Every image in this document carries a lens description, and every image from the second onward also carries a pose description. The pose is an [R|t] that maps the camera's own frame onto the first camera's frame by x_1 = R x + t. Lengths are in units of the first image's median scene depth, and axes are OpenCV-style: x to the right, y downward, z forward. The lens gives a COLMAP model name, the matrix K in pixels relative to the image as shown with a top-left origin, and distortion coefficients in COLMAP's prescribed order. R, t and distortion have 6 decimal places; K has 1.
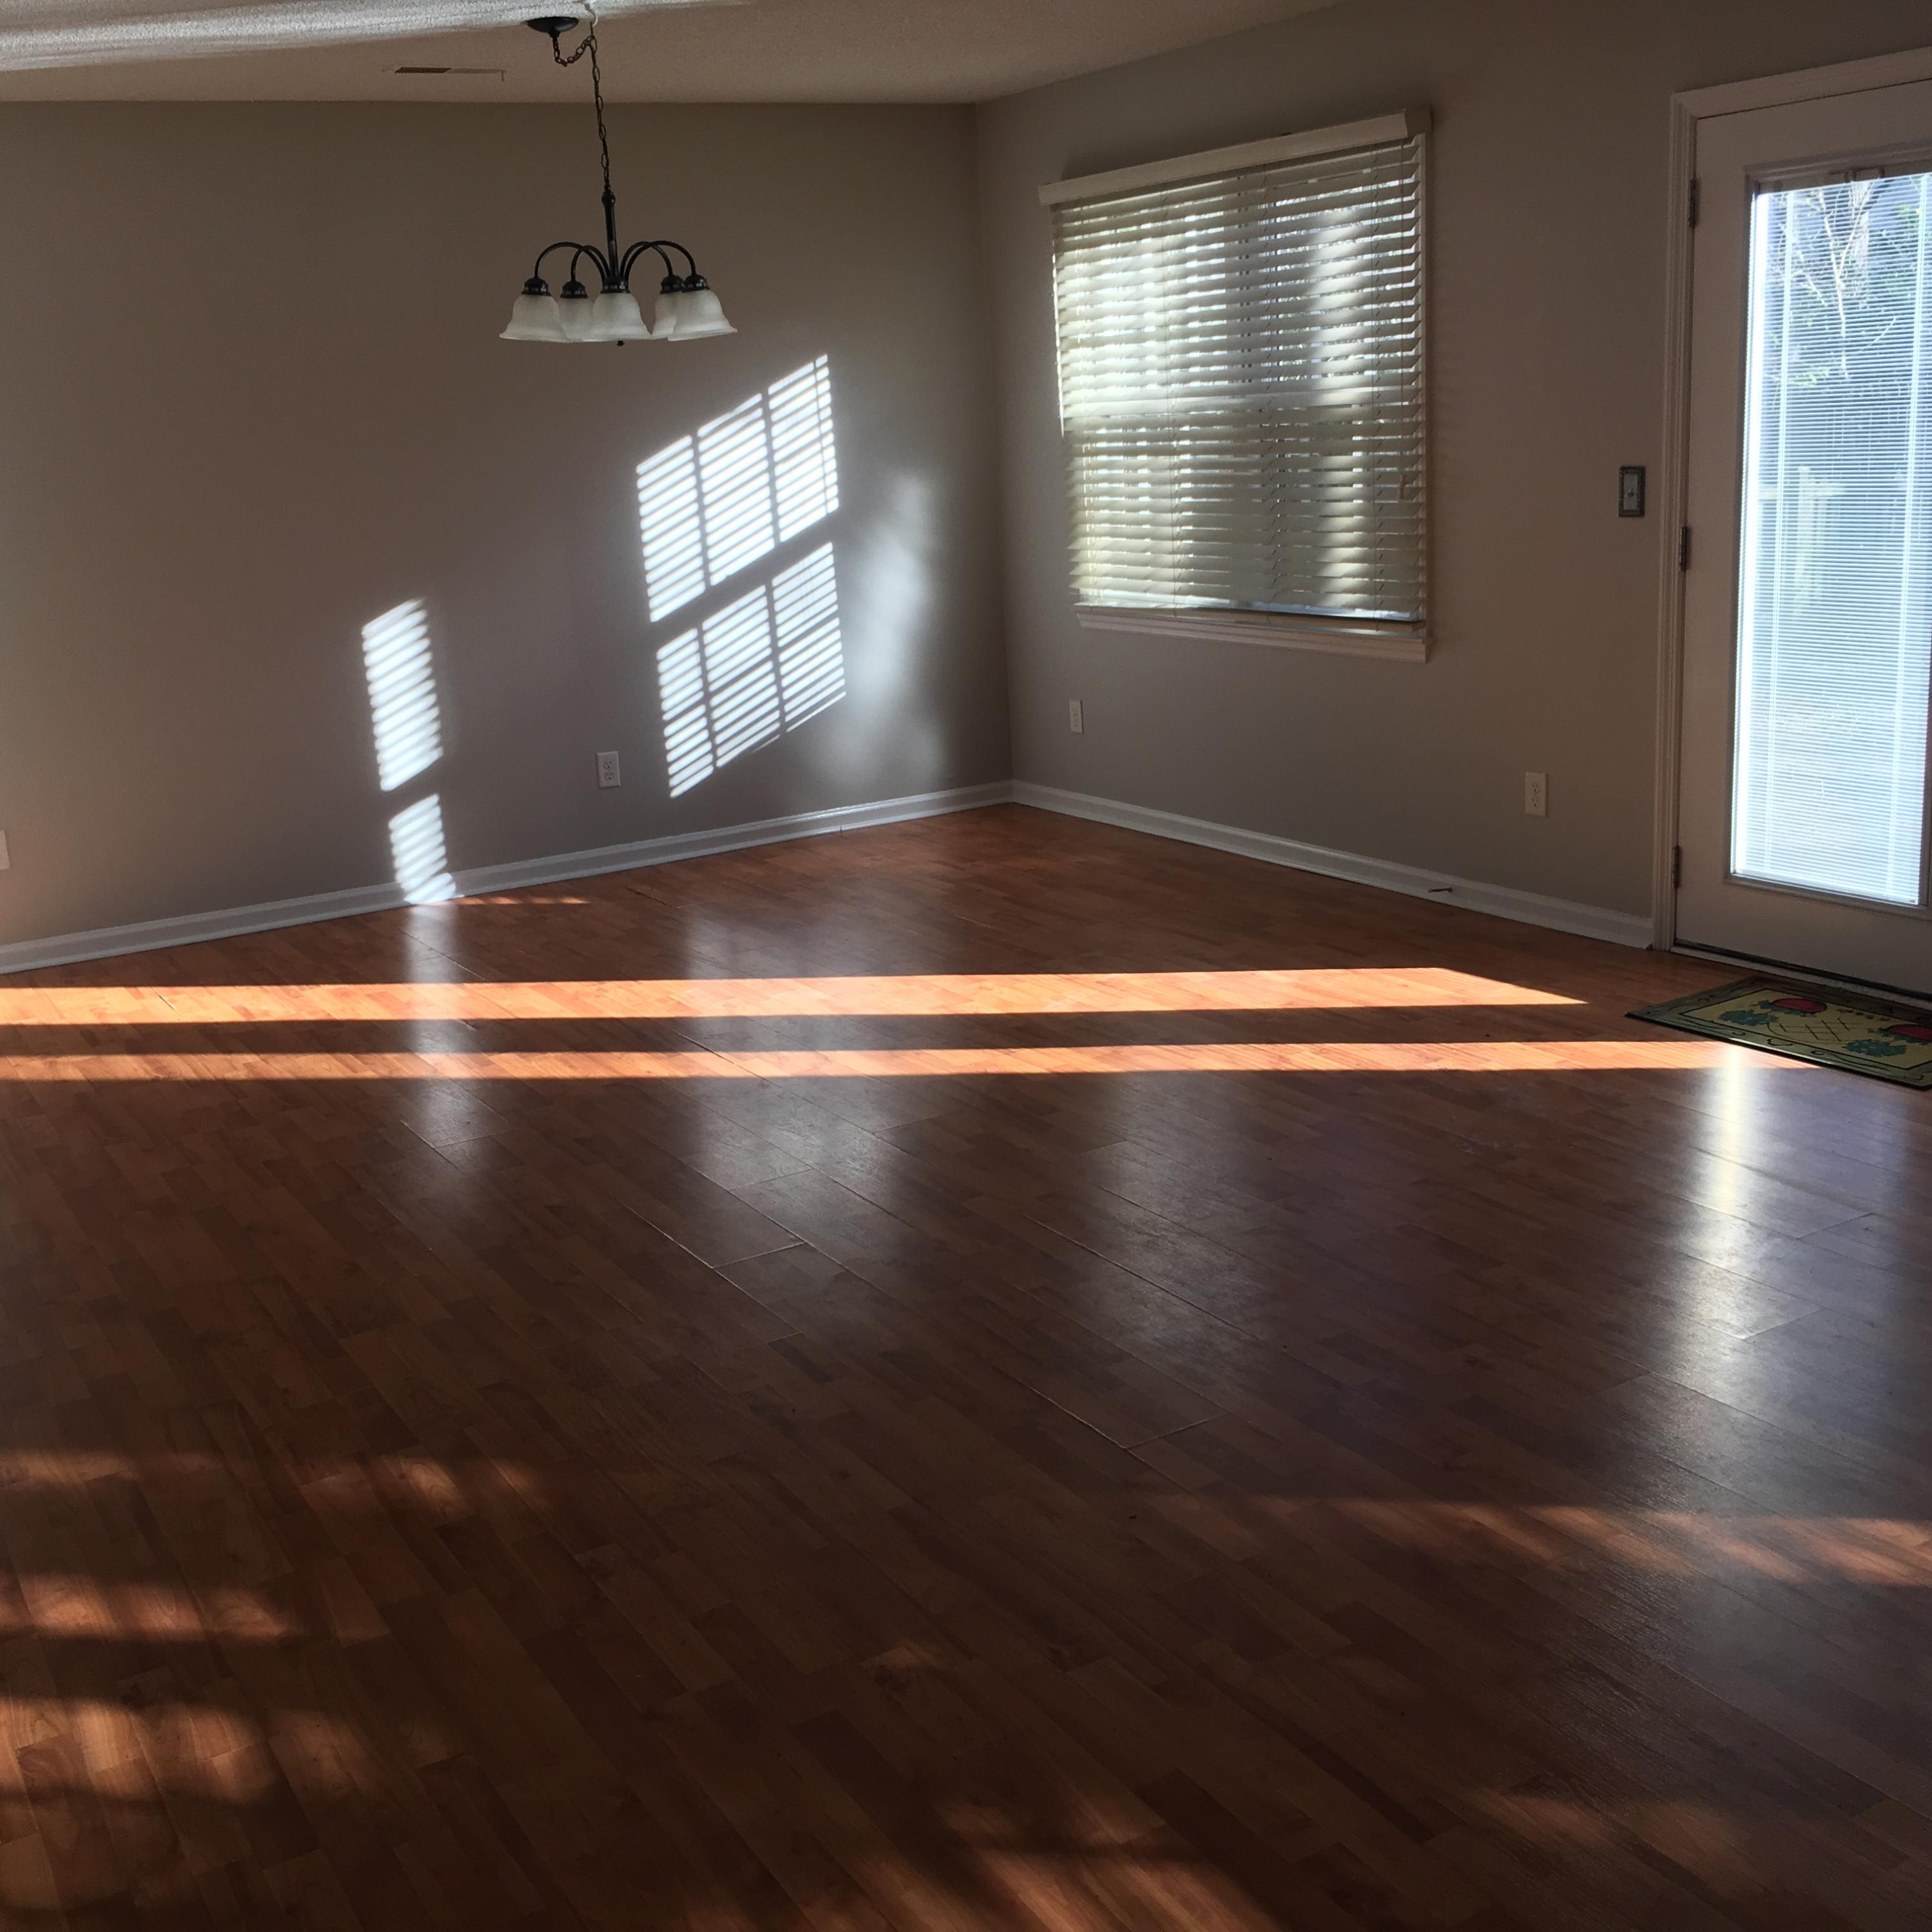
lens RADIAL K [[2201.8, 0, 972.2], [0, 2201.8, 922.5], [0, 0, 1]] dist [0.143505, -0.284890]
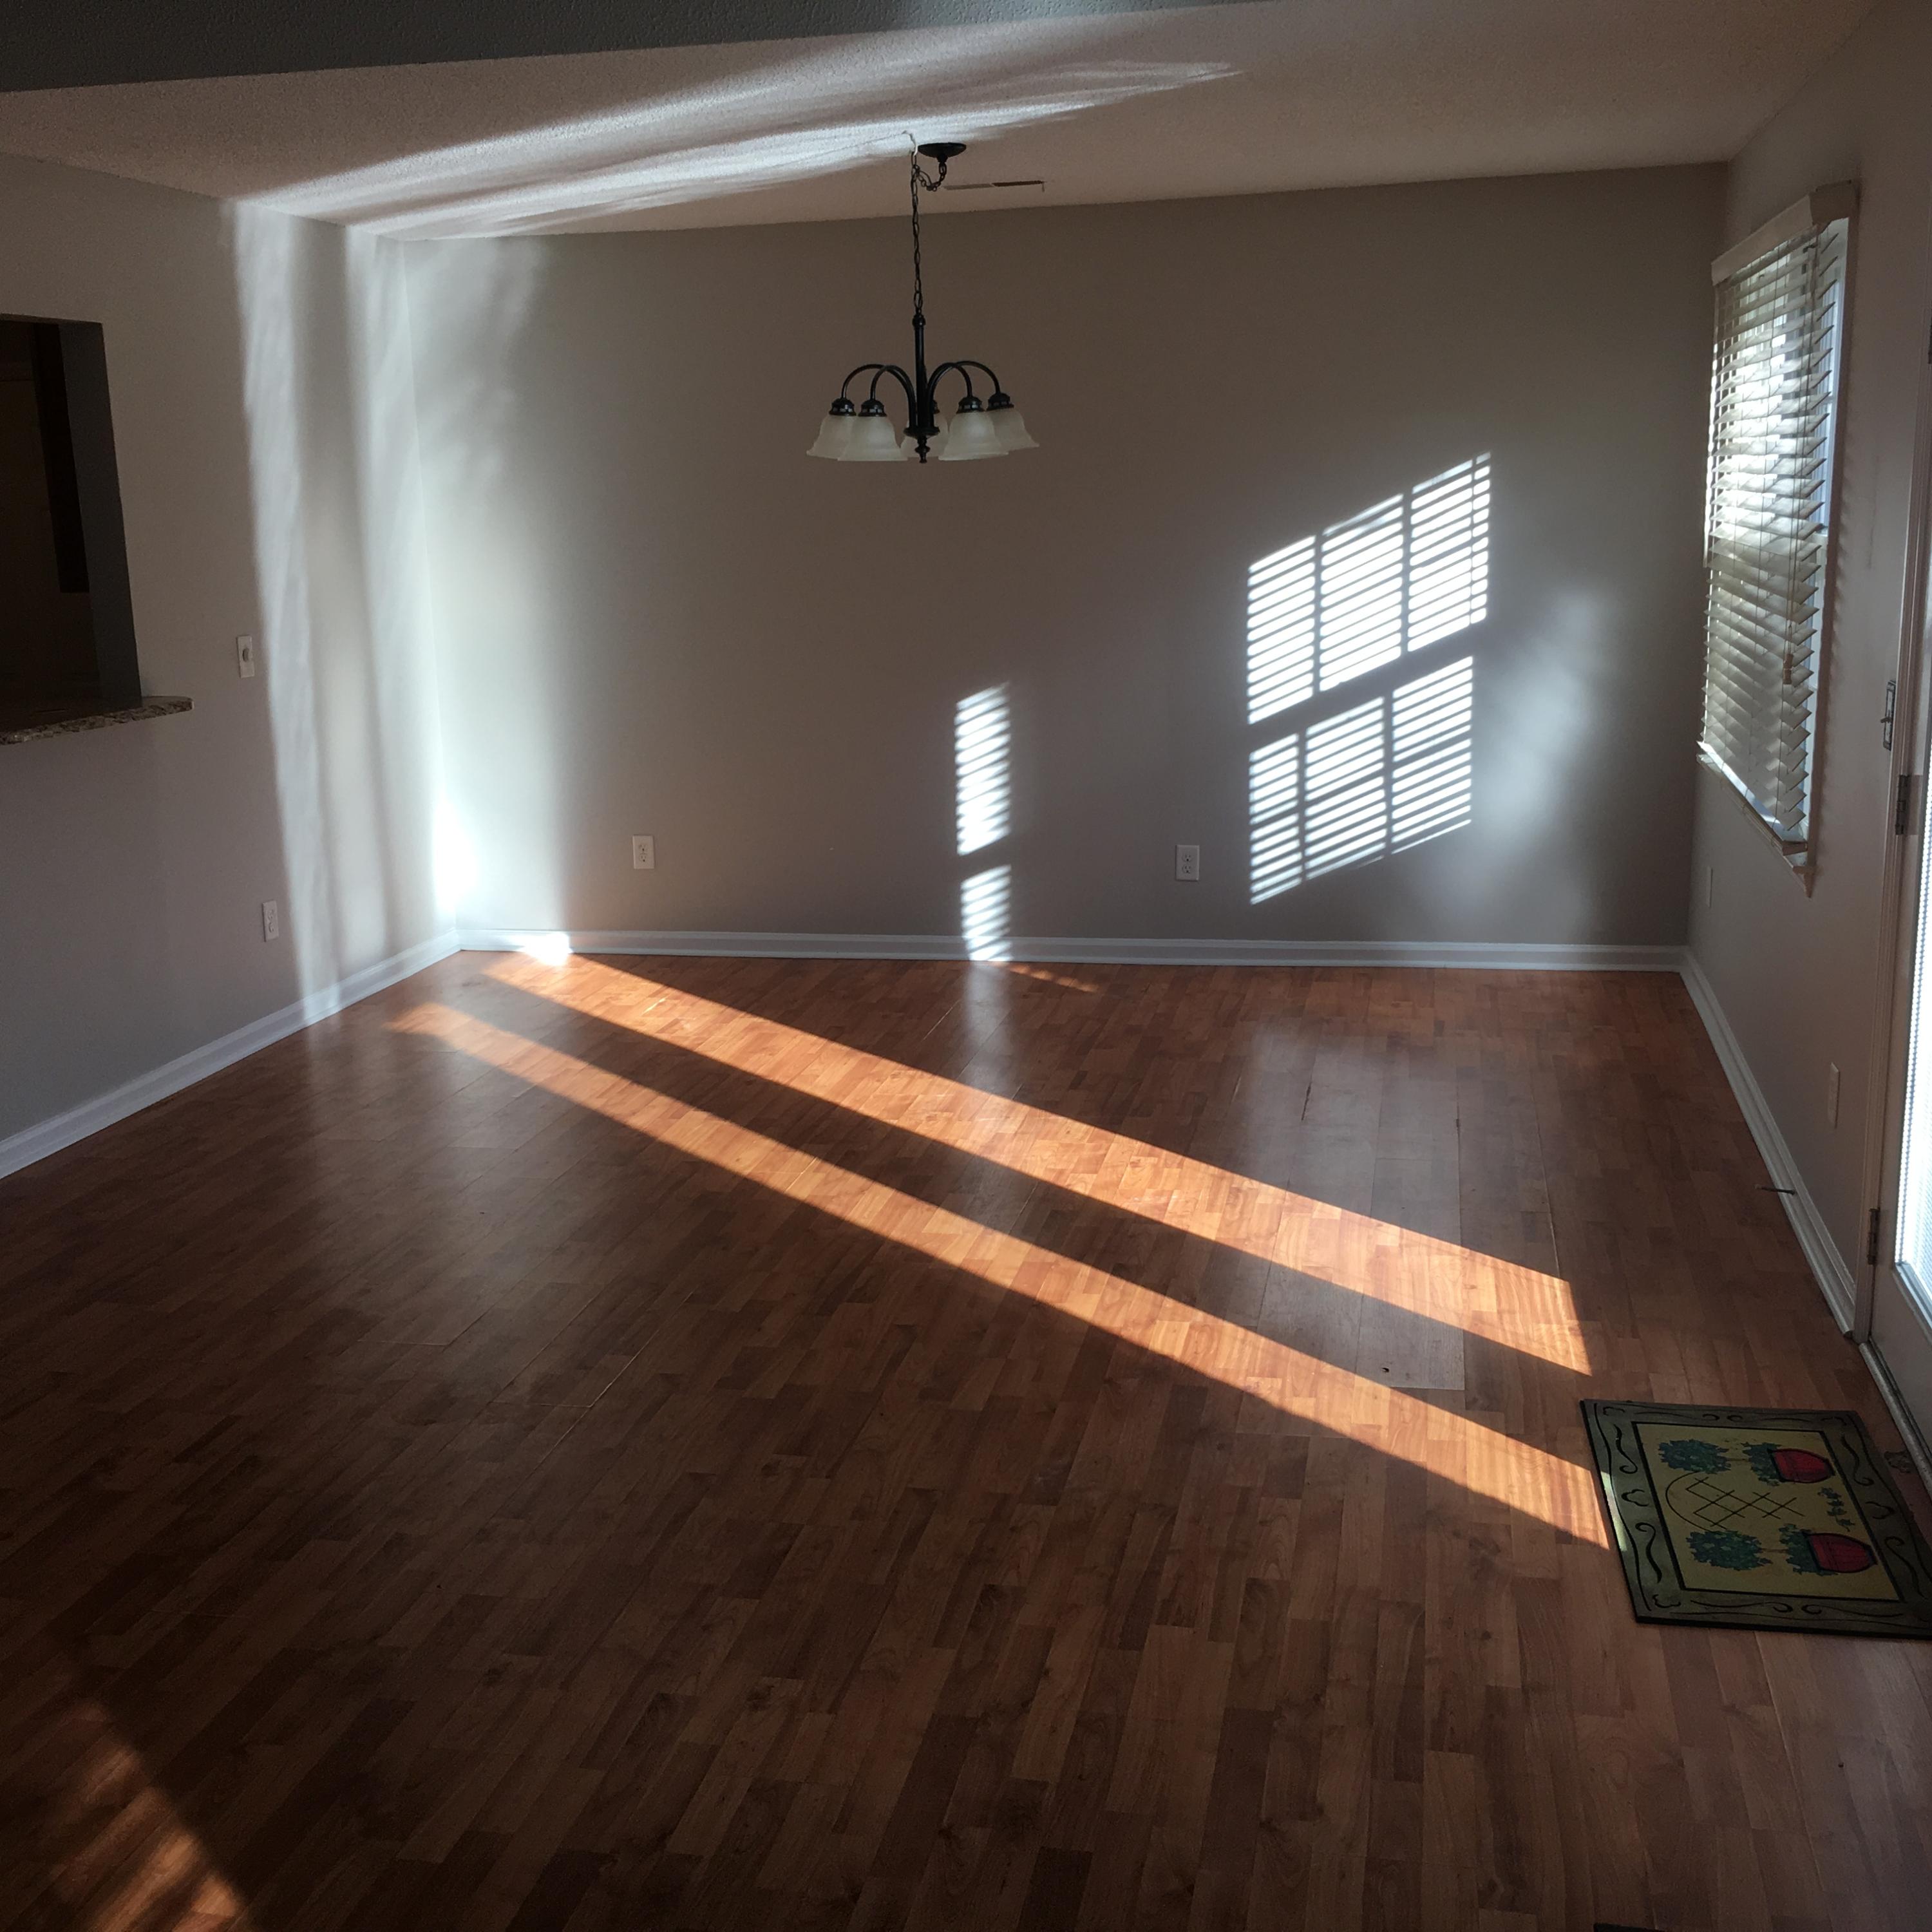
lens RADIAL K [[2199.6, 0, 1032.2], [0, 2199.6, 965.3], [0, 0, 1]] dist [0.112335, -0.257390]
pose [[0.734118, 0.186472, -0.652916, 0.443689], [-0.174967, 0.981031, 0.083454, -0.096112], [0.656093, 0.052974, 0.752819, 0.213853]]
